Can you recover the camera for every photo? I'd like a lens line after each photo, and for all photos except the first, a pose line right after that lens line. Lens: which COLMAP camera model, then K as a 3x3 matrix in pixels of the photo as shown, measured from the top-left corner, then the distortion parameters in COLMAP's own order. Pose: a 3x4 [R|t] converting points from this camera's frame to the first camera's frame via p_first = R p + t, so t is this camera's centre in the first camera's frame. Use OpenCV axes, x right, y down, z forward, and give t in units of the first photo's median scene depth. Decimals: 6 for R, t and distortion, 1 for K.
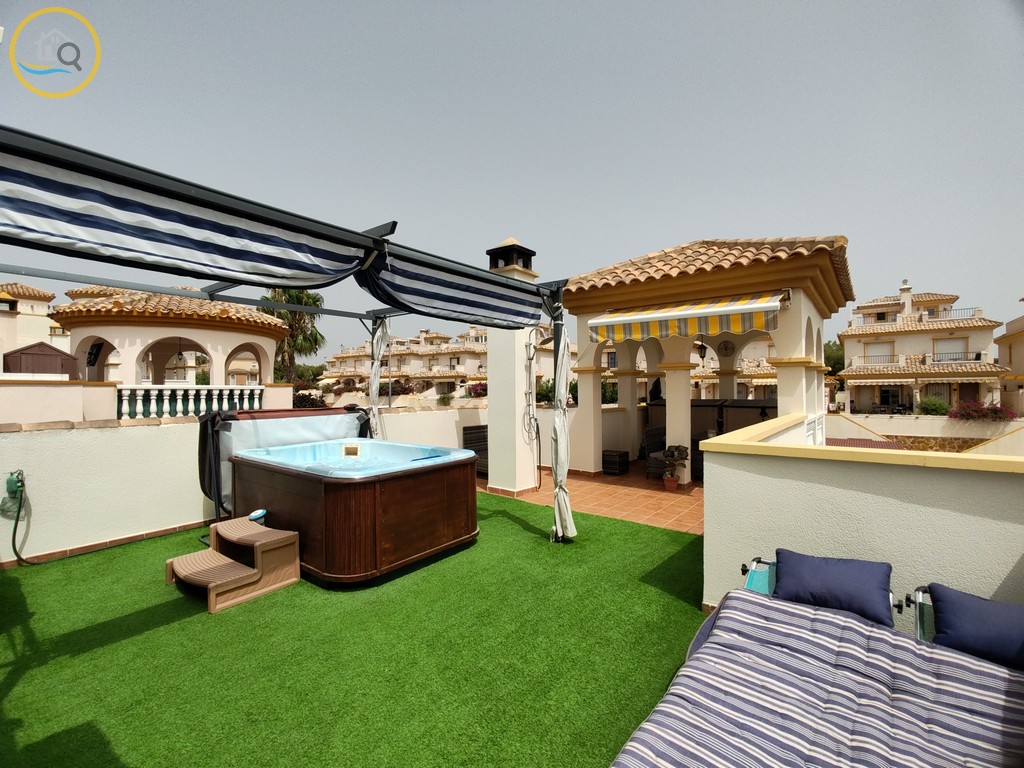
lens RADIAL K [[469.2, 0, 515.8], [0, 469.2, 388.8], [0, 0, 1]] dist [-0.040642, 0.024506]
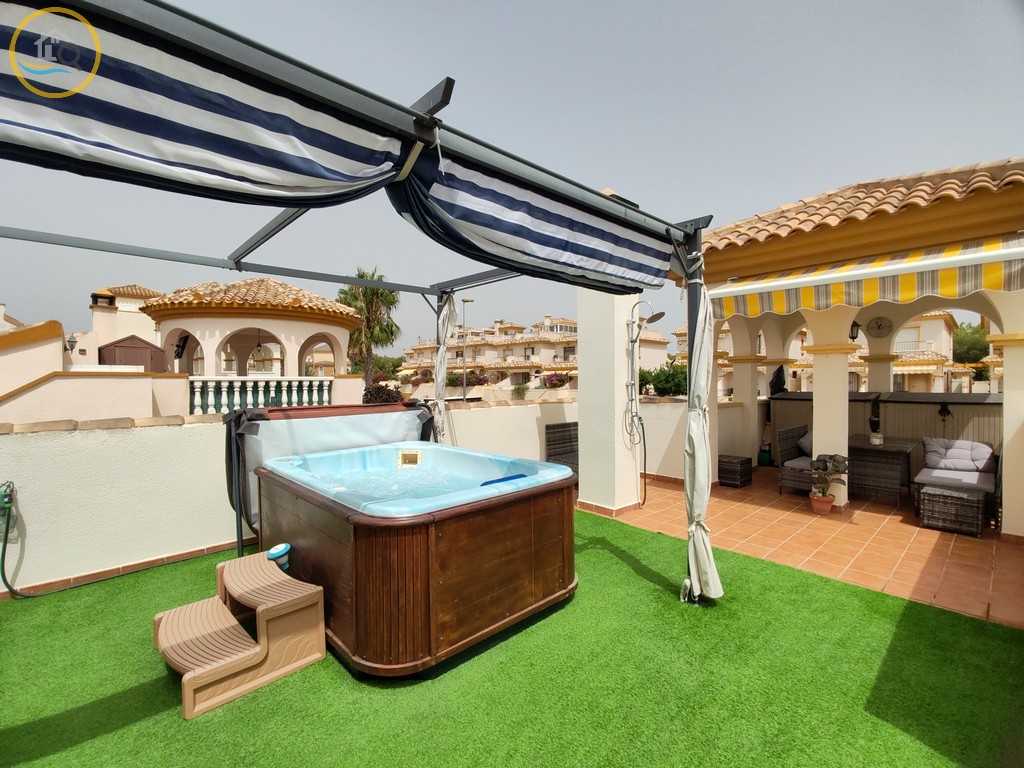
lens RADIAL K [[469.2, 0, 515.8], [0, 469.2, 388.8], [0, 0, 1]] dist [-0.040642, 0.024506]
pose [[0.987743, 0.000649, -0.156091, -0.040538], [0.002504, 0.999797, 0.020002, -0.000271], [0.156072, -0.020148, 0.987540, 0.195245]]
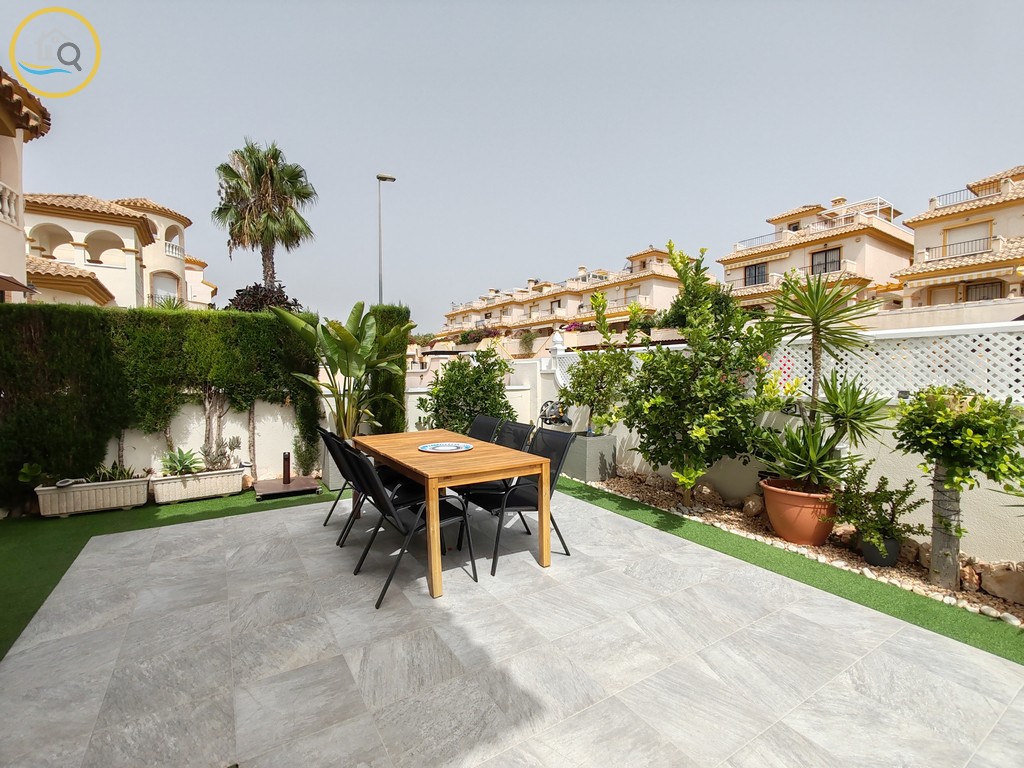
lens RADIAL K [[467.3, 0, 512.0], [0, 467.3, 384.0], [0, 0, 1]] dist [-0.000546, 0.000350]
pose [[0.944274, 0.005473, -0.329114, 0.708432], [0.003358, 0.999650, 0.026257, 0.585269], [0.329143, -0.025899, 0.943925, 1.537065]]
